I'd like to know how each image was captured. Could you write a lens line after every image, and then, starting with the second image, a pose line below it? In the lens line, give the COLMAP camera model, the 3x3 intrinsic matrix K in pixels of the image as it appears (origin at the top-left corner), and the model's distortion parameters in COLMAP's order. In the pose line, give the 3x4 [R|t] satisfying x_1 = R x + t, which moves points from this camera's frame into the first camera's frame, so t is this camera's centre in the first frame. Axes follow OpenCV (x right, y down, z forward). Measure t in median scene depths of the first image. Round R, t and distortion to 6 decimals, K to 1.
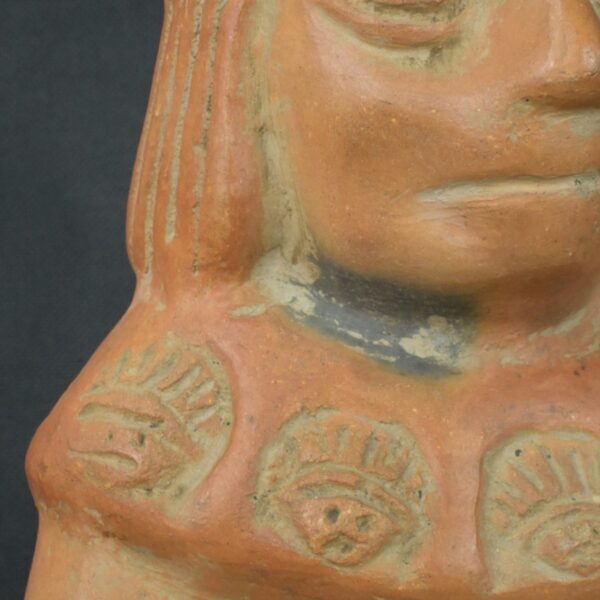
lens RADIAL K [[1898.1, 0, 300.5], [0, 1898.1, 299.2], [0, 0, 1]] dist [0.062500, 0.000000]
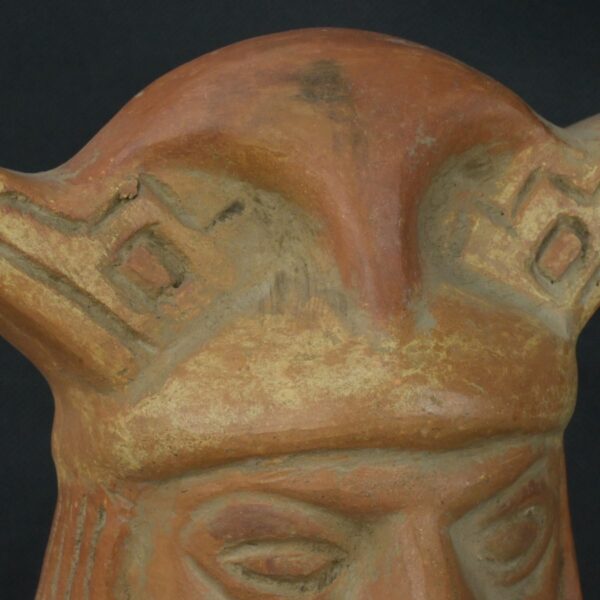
lens RADIAL K [[1898.1, 0, 299.1], [0, 1898.1, 300.4], [0, 0, 1]] dist [0.062500, 0.000000]
pose [[0.993138, 0.068985, -0.094440, 0.143519], [-0.060546, 0.994147, 0.089480, -0.363671], [0.100060, -0.083148, 0.991501, 0.058010]]
